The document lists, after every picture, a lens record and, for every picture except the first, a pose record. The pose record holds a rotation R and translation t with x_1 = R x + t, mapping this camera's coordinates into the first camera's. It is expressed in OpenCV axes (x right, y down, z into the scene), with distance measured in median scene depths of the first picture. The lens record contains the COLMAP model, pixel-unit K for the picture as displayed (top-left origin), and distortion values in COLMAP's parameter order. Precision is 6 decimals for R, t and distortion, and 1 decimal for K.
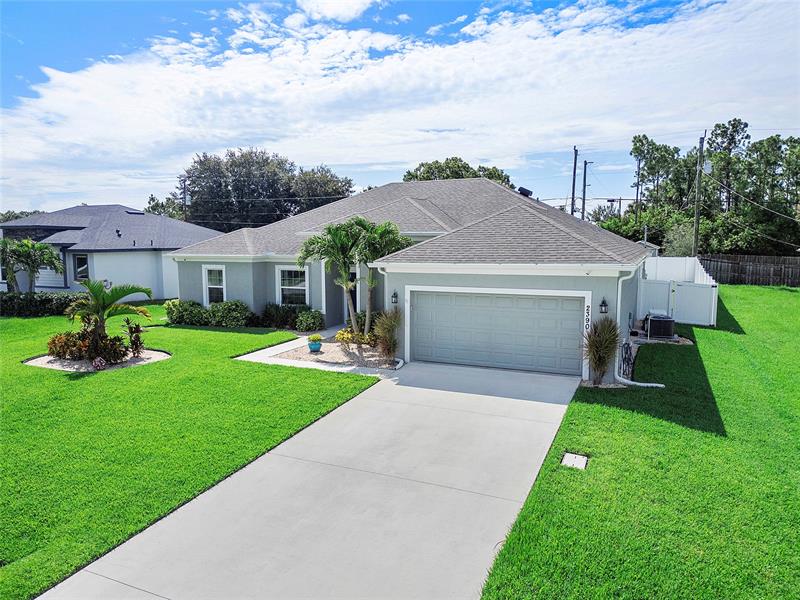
lens RADIAL K [[556.7, 0, 398.5], [0, 556.7, 296.2], [0, 0, 1]] dist [0.081043, -0.076790]
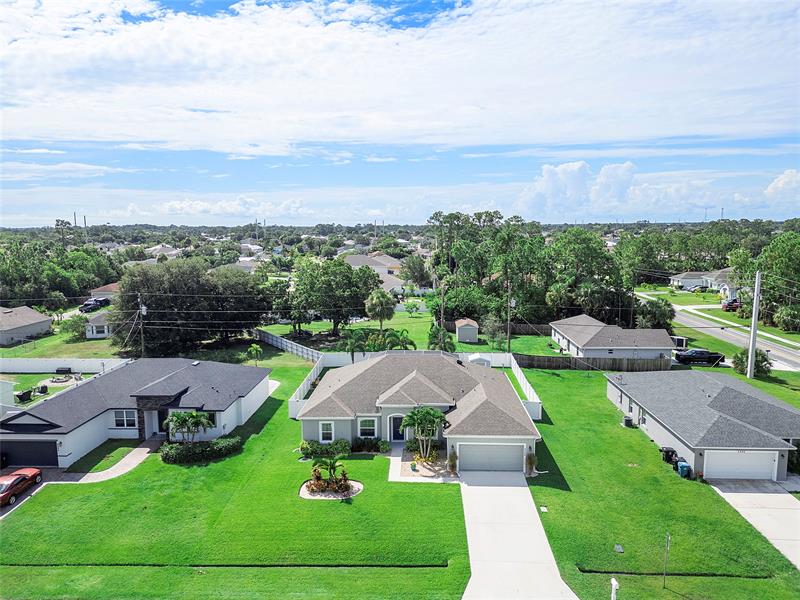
lens RADIAL K [[556.1, 0, 399.1], [0, 556.1, 300.7], [0, 0, 1]] dist [0.093228, -0.098096]
pose [[0.927306, -0.049079, 0.371072, -0.808256], [0.040985, 0.998719, 0.029673, -0.529073], [-0.372053, -0.012307, 0.928130, -0.897778]]
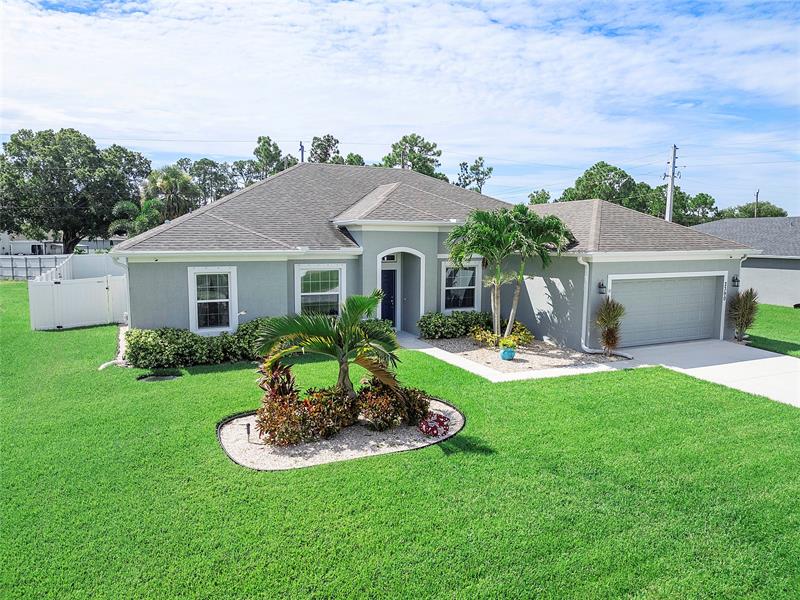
lens RADIAL K [[564.8, 0, 402.8], [0, 564.8, 300.4], [0, 0, 1]] dist [0.082382, -0.074315]
pose [[0.646805, -0.077314, 0.758727, -0.693798], [0.072906, 0.996560, 0.039398, -0.028501], [-0.759163, 0.029832, 0.650217, 0.431129]]
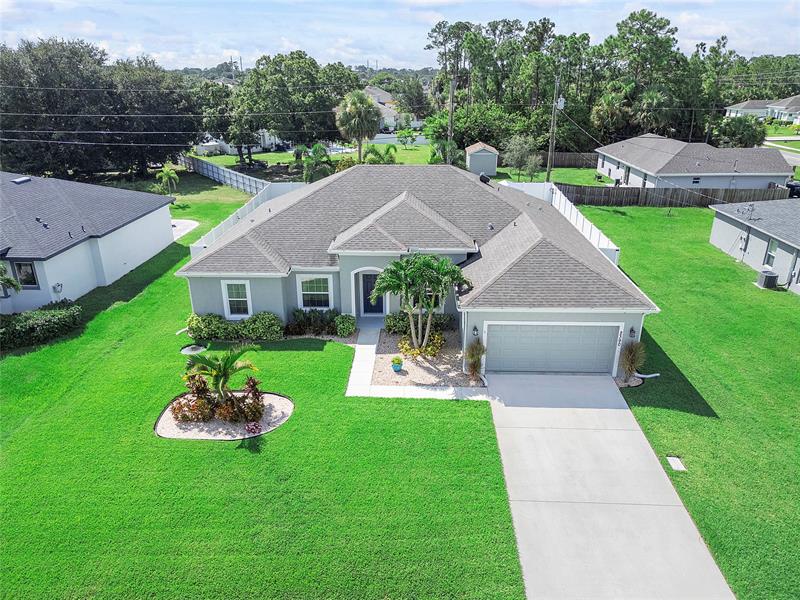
lens RADIAL K [[564.8, 0, 402.8], [0, 564.8, 300.4], [0, 0, 1]] dist [0.082382, -0.074315]
pose [[0.923037, -0.135272, 0.360145, -0.434832], [0.036685, 0.962826, 0.267619, -0.293577], [-0.382958, -0.233810, 0.893687, -0.058901]]
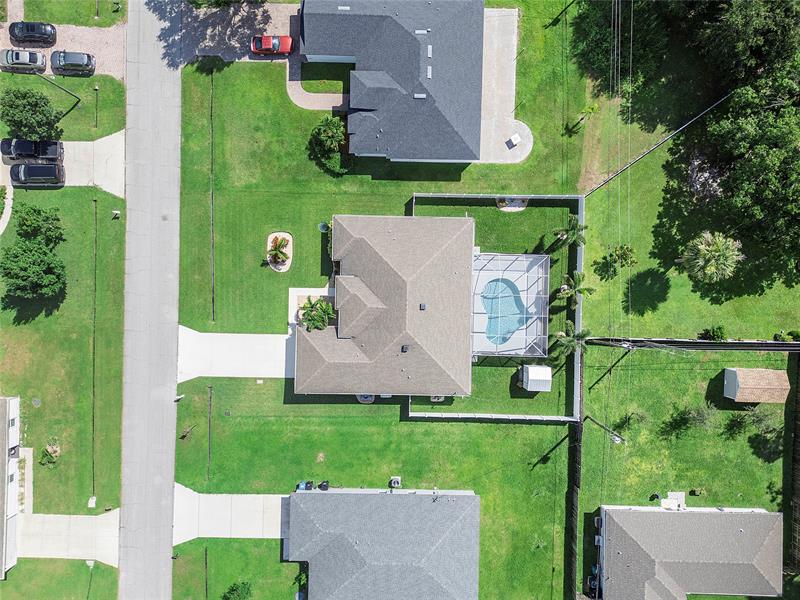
lens RADIAL K [[556.1, 0, 399.1], [0, 556.1, 300.7], [0, 0, 1]] dist [0.093228, -0.098096]
pose [[0.397614, 0.917398, 0.016859, -0.004502], [-0.102897, 0.026324, 0.994344, -2.602204], [0.911765, -0.397099, 0.104864, 0.893960]]
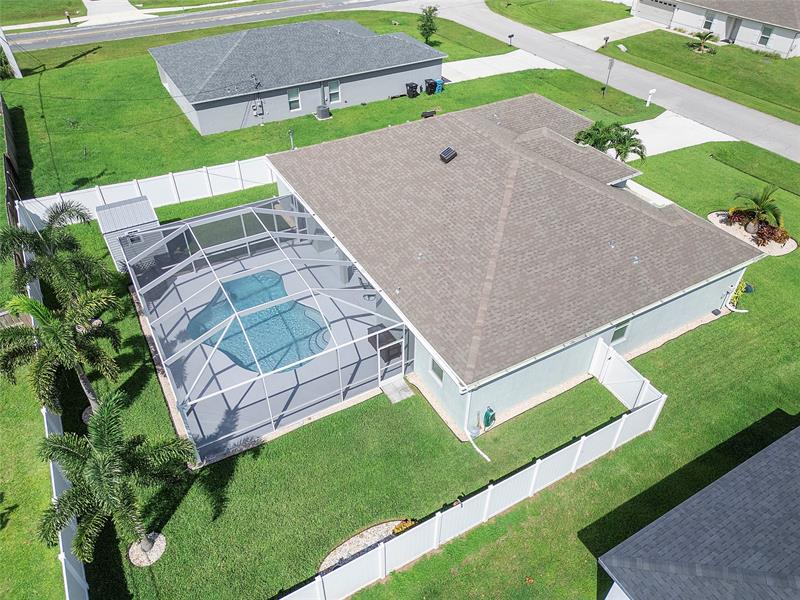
lens RADIAL K [[563.2, 0, 399.6], [0, 563.2, 301.3], [0, 0, 1]] dist [0.073446, -0.065204]
pose [[-0.813478, -0.369845, 0.448852, -0.388073], [0.064570, 0.709557, 0.701683, -0.764145], [-0.578000, 0.599786, -0.553328, 2.012655]]
